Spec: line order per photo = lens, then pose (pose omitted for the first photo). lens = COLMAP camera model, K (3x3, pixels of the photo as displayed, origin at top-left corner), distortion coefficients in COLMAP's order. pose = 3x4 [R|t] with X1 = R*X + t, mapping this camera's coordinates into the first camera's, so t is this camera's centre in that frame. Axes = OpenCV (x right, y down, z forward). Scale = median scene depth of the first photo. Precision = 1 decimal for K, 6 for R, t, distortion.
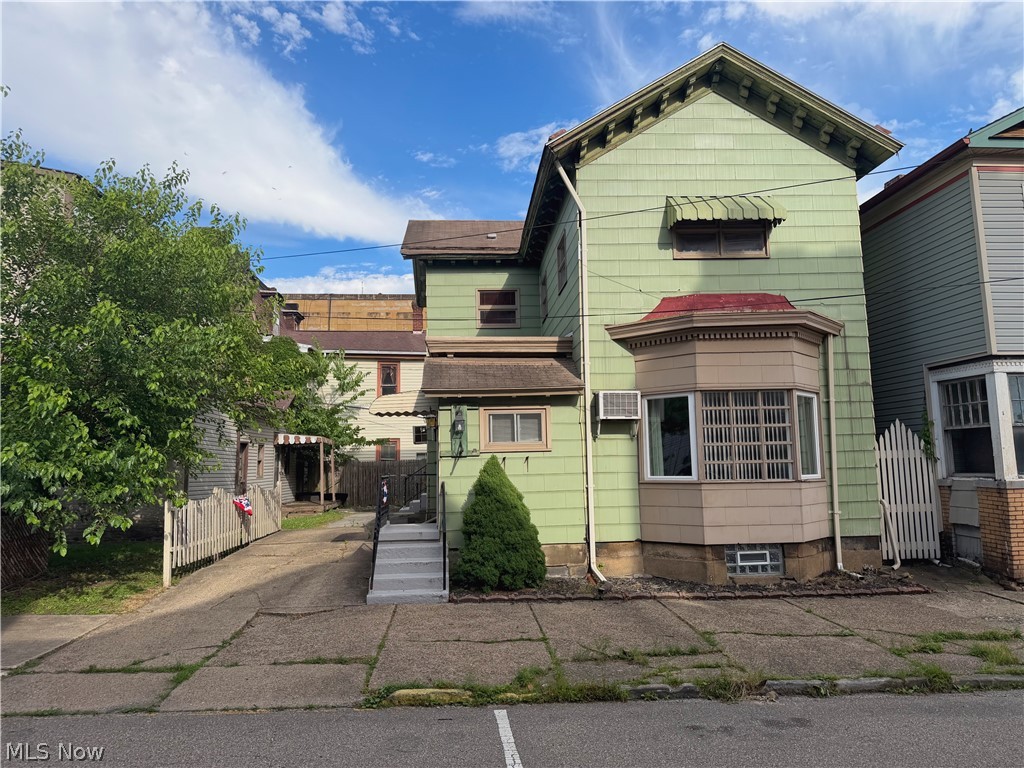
lens RADIAL K [[741.1, 0, 501.3], [0, 741.1, 376.2], [0, 0, 1]] dist [0.061158, -0.042256]
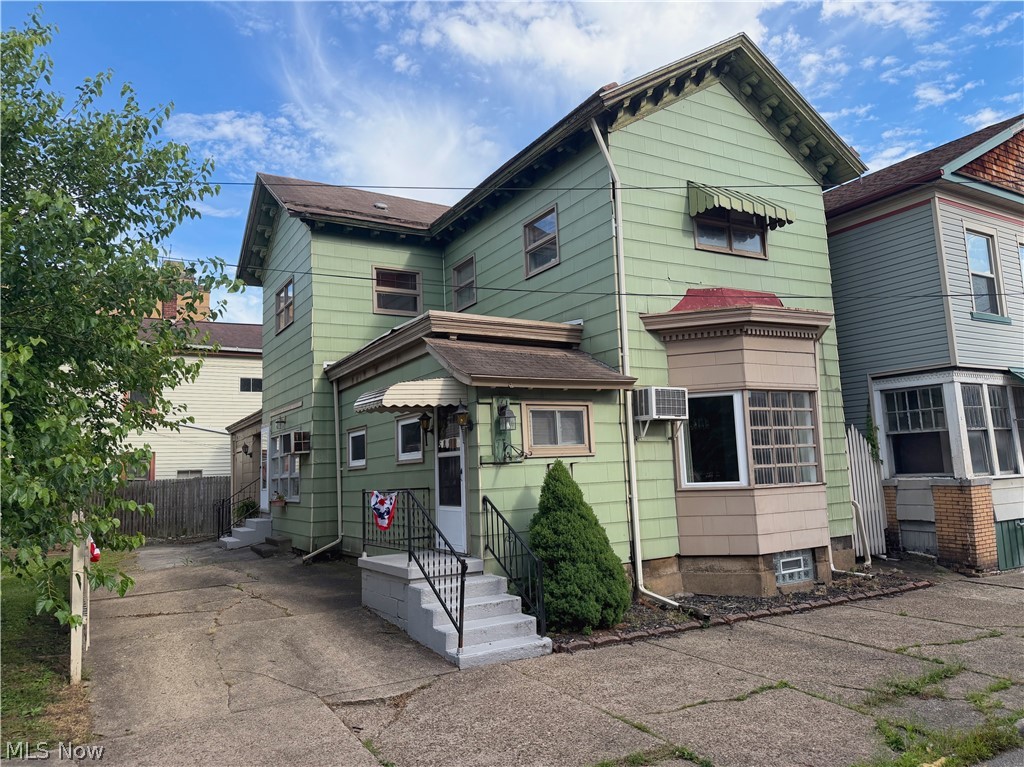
lens RADIAL K [[741.1, 0, 515.4], [0, 741.1, 378.8], [0, 0, 1]] dist [0.061158, -0.042256]
pose [[0.885250, 0.041727, 0.463240, -0.405139], [-0.032036, 0.999073, -0.028772, 0.040209], [-0.464011, 0.010629, 0.885766, 0.291344]]
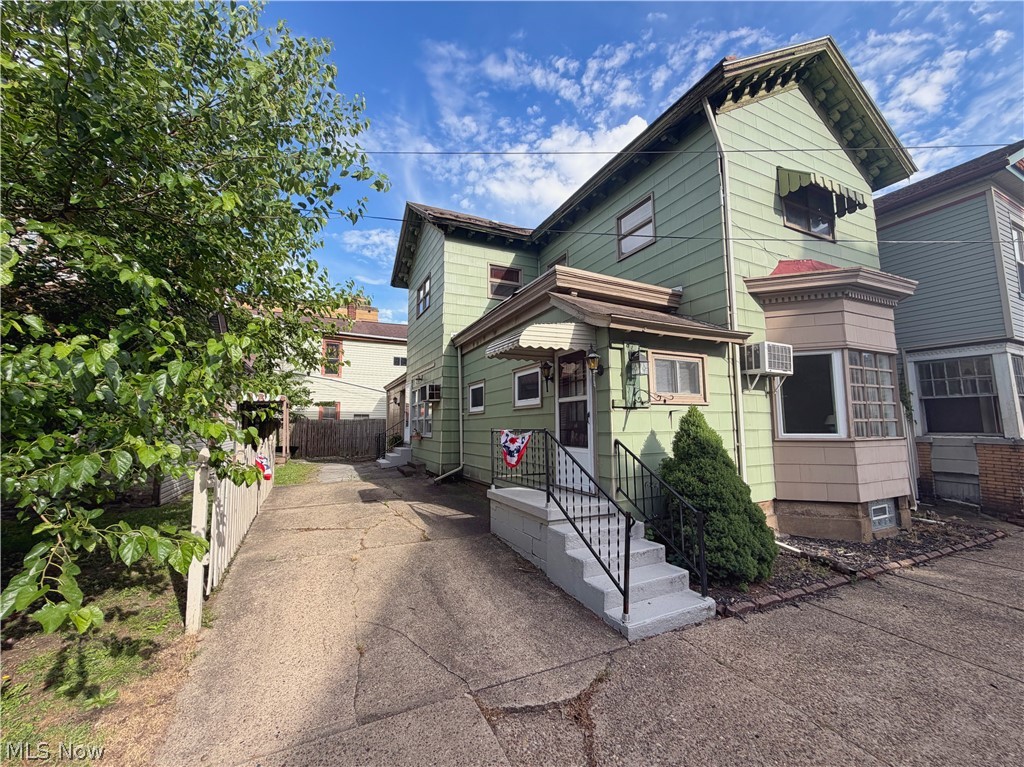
lens RADIAL K [[412.5, 0, 503.8], [0, 412.5, 385.1], [0, 0, 1]] dist [-0.007045, 0.002216]
pose [[0.924938, 0.053459, 0.376341, -0.347377], [-0.059031, 0.998251, 0.003280, 0.089350], [-0.375507, -0.025249, 0.926476, 0.629840]]
